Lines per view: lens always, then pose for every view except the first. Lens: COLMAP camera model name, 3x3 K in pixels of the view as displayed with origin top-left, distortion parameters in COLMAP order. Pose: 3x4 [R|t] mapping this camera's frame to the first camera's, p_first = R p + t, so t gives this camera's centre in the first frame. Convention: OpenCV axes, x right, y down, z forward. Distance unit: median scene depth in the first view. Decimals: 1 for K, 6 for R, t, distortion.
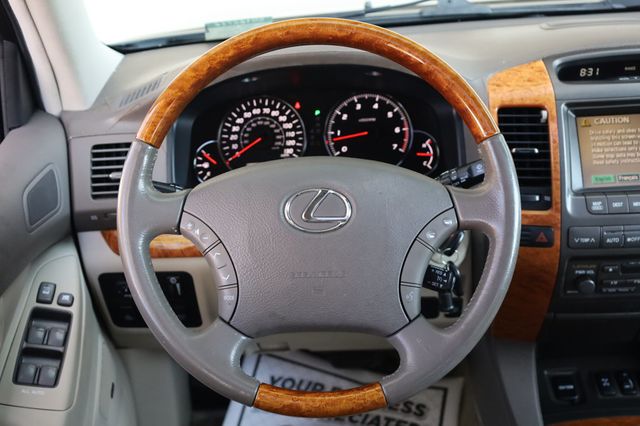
lens RADIAL K [[795.9, 0, 332.8], [0, 795.9, 212.8], [0, 0, 1]] dist [0.005887, 0.000000]
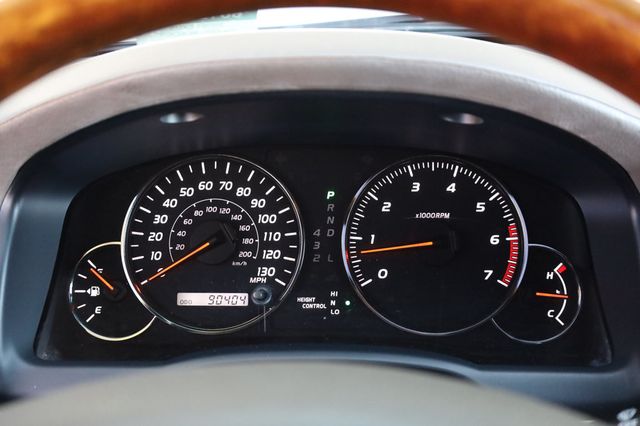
lens RADIAL K [[790.6, 0, 324.2], [0, 790.6, 215.8], [0, 0, 1]] dist [-0.021870, 0.000000]
pose [[0.998184, 0.053474, -0.027723, -0.009932], [-0.055071, 0.996650, -0.060467, -0.091965], [0.024397, 0.061884, 0.997785, 0.570662]]
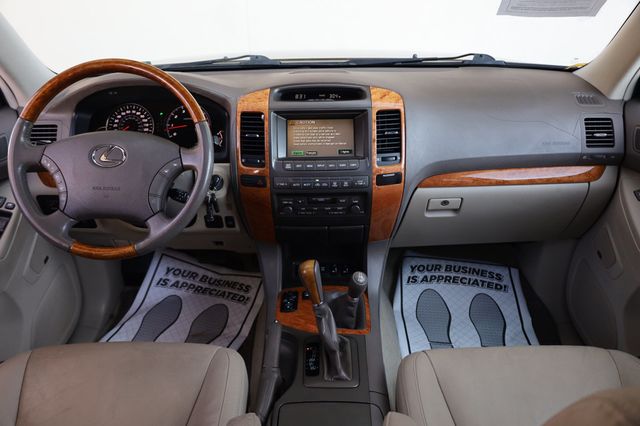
lens RADIAL K [[511.4, 0, 323.0], [0, 511.4, 211.3], [0, 0, 1]] dist [0.005610, -0.015518]
pose [[0.999217, 0.039199, -0.005461, 0.406097], [-0.039096, 0.999077, 0.017804, 0.070217], [0.006153, -0.017576, 0.999827, -0.205067]]
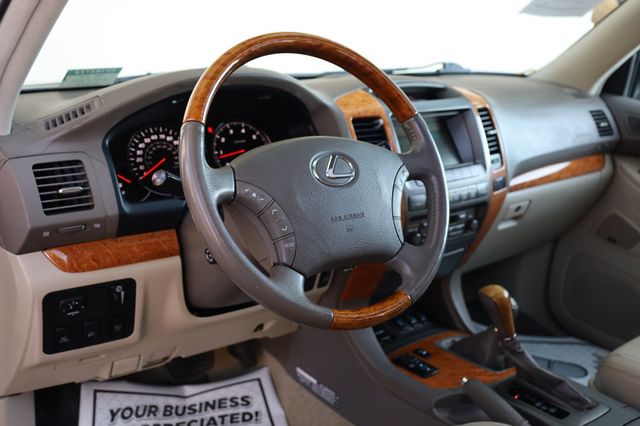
lens RADIAL K [[656.0, 0, 320.8], [0, 656.0, 211.3], [0, 0, 1]] dist [0.013210, 0.000000]
pose [[0.800369, -0.094226, 0.592057, -0.522133], [0.187150, 0.977488, -0.097431, 0.126448], [-0.569547, 0.188784, 0.799985, 0.132586]]
